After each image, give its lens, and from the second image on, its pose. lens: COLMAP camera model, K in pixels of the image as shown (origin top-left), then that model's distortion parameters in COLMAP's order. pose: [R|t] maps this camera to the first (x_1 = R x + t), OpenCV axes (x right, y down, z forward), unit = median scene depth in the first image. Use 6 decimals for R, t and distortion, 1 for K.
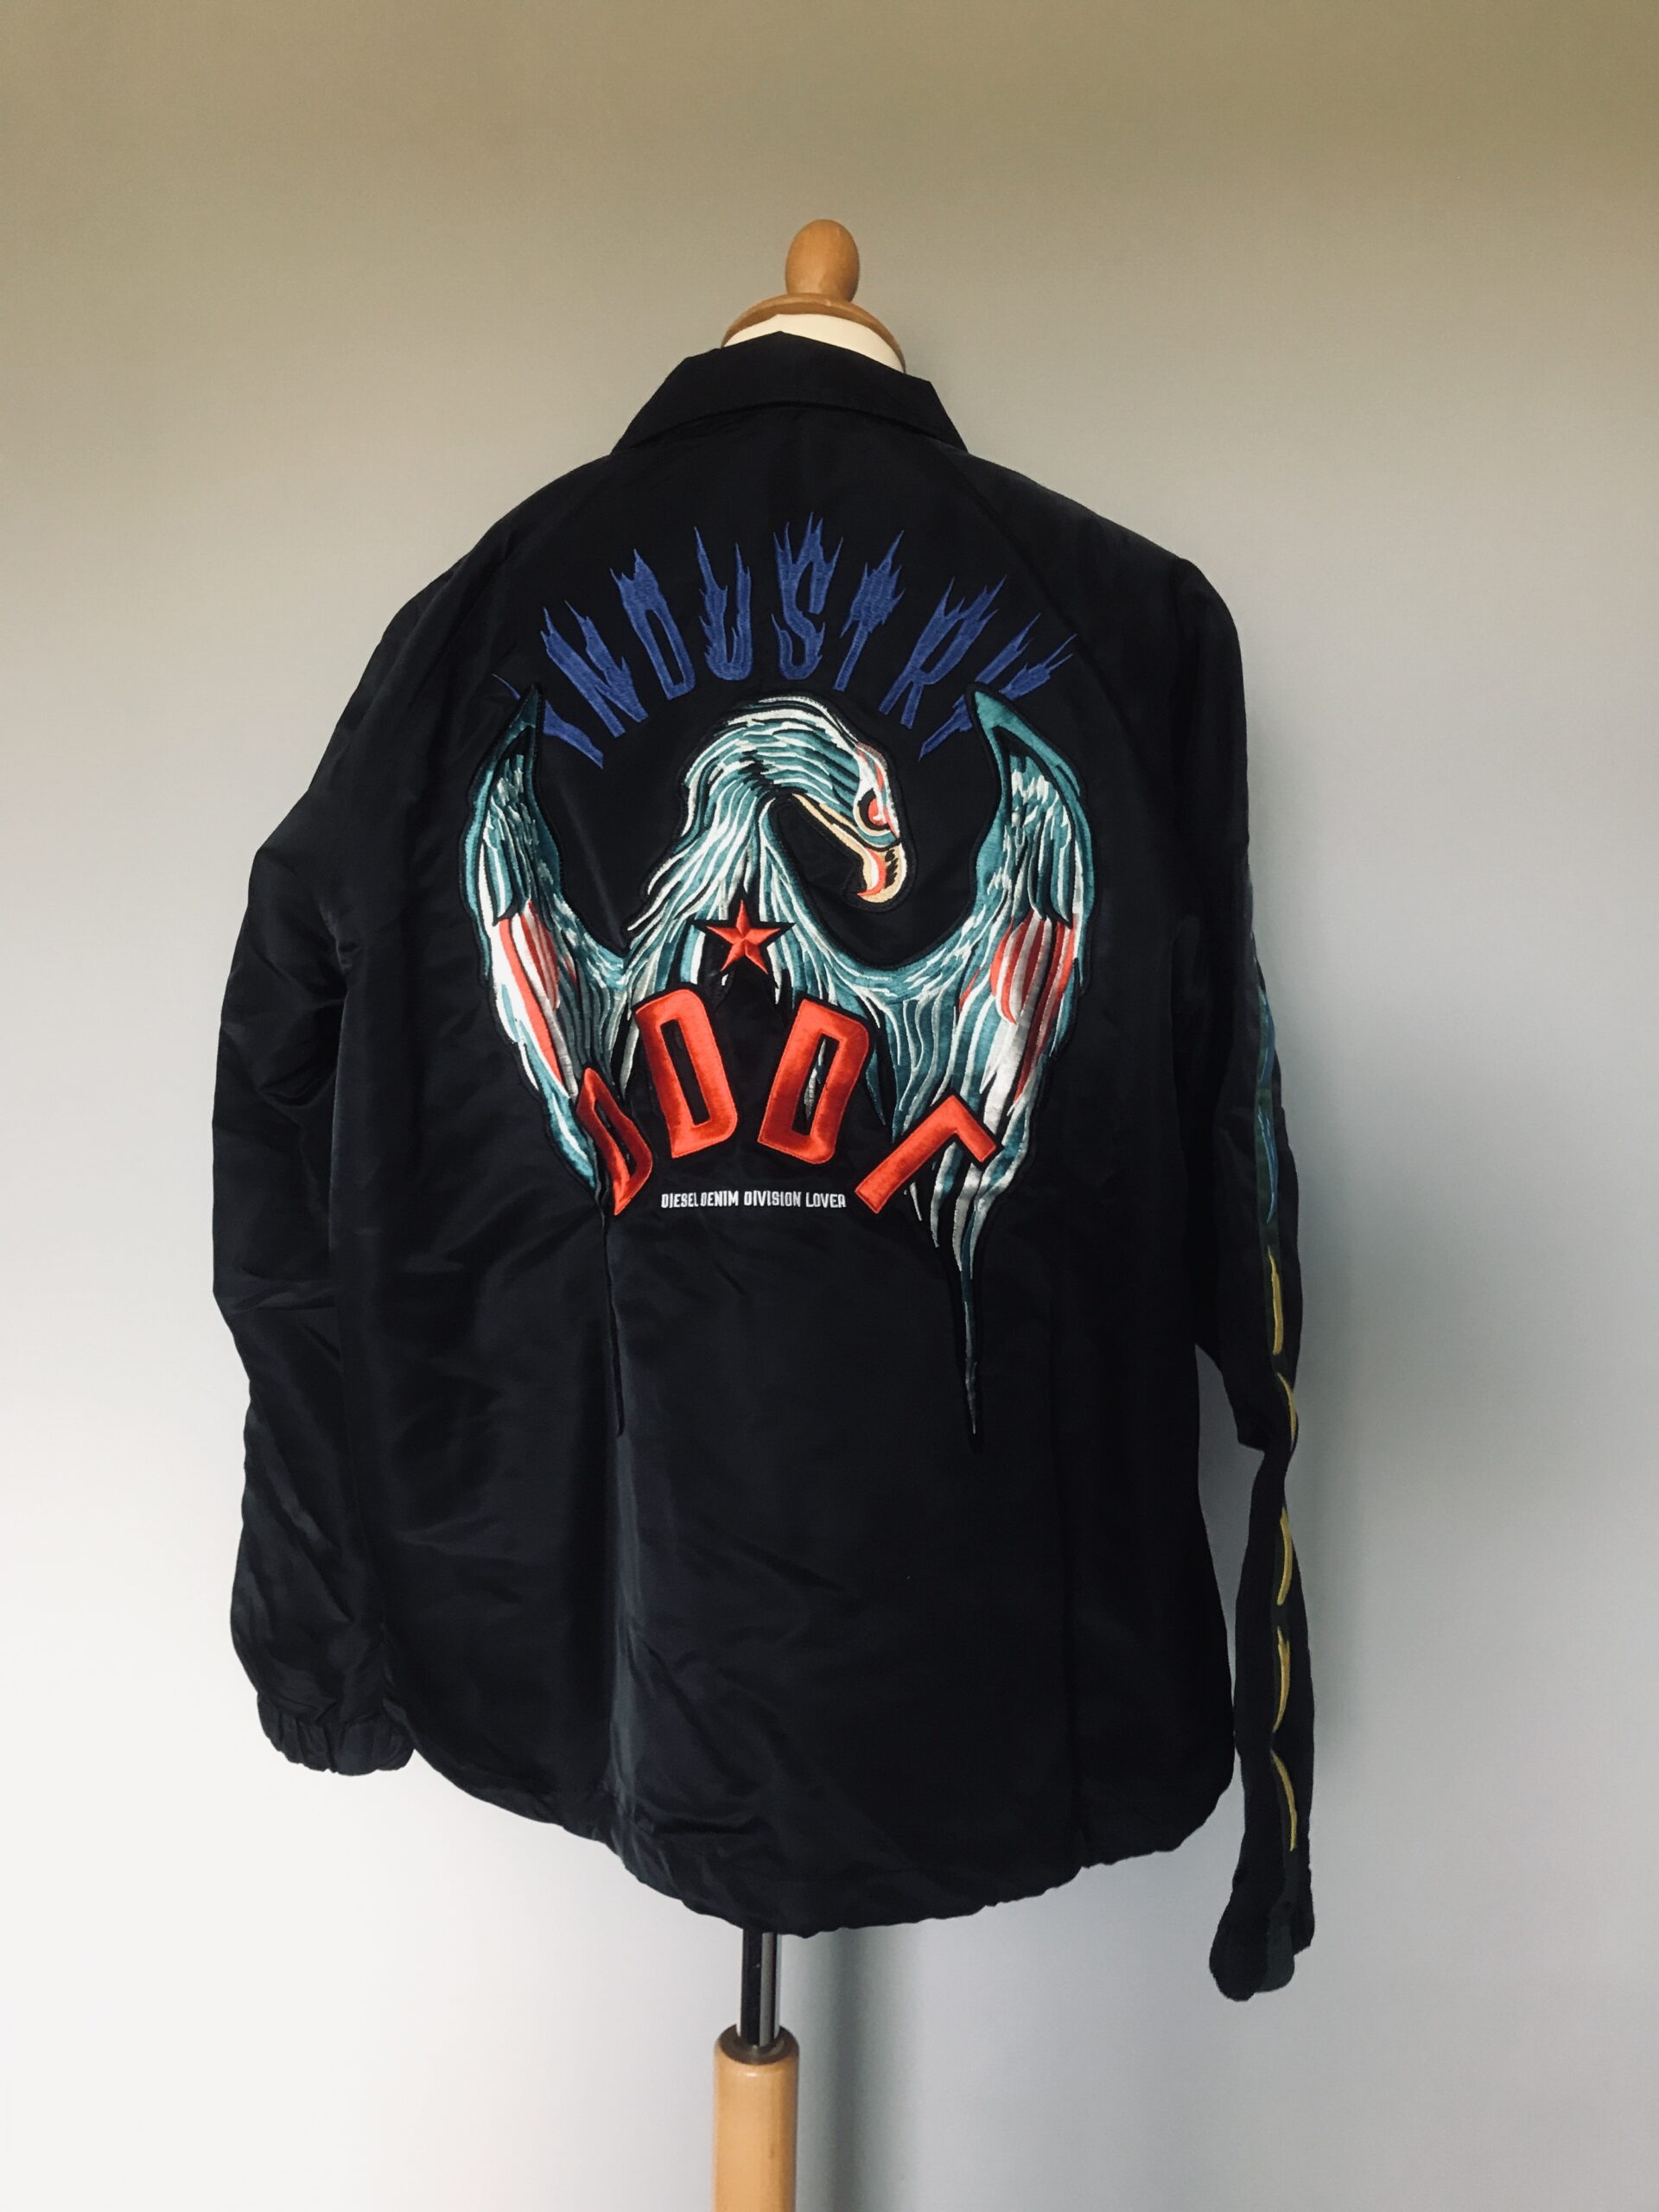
lens RADIAL K [[1830.3, 0, 828.7], [0, 1830.3, 1062.6], [0, 0, 1]] dist [0.118070, -0.343677]
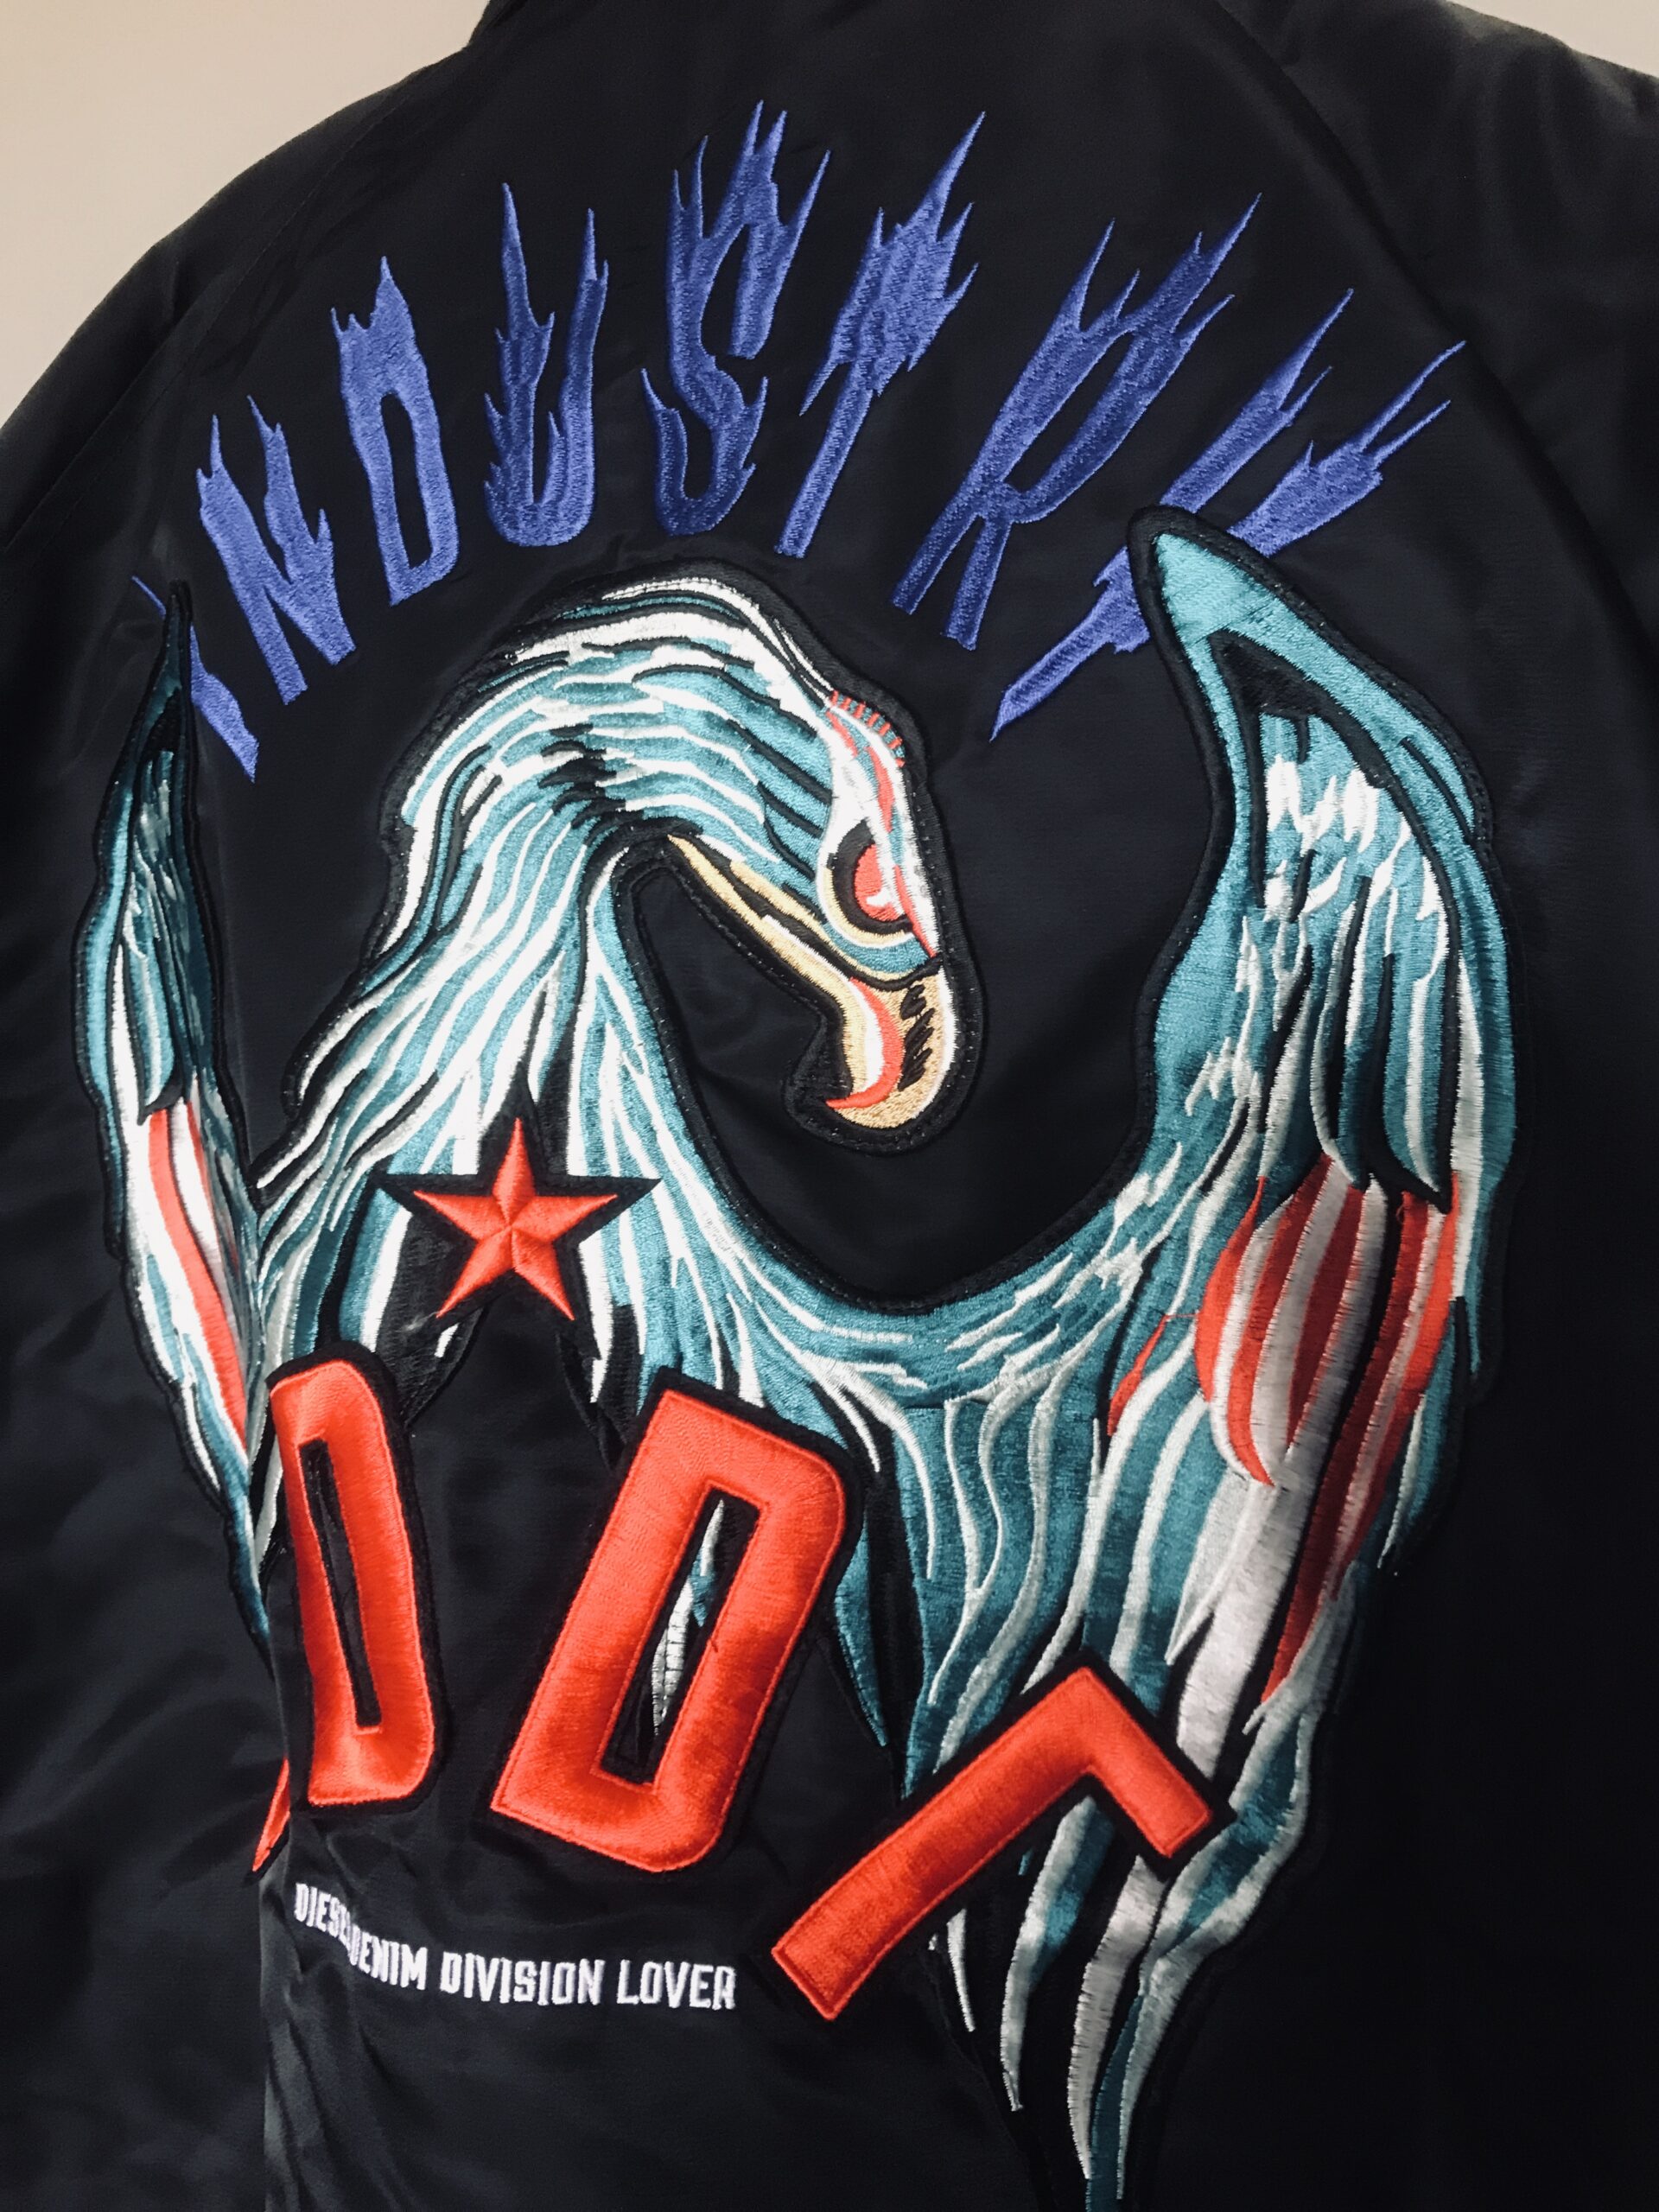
lens RADIAL K [[1830.3, 0, 828.7], [0, 1830.3, 1062.6], [0, 0, 1]] dist [0.118070, -0.343677]
pose [[0.958728, 0.019451, -0.283658, 0.120290], [-0.013732, 0.999661, 0.022135, -0.108362], [0.283992, -0.017326, 0.958670, 0.643537]]
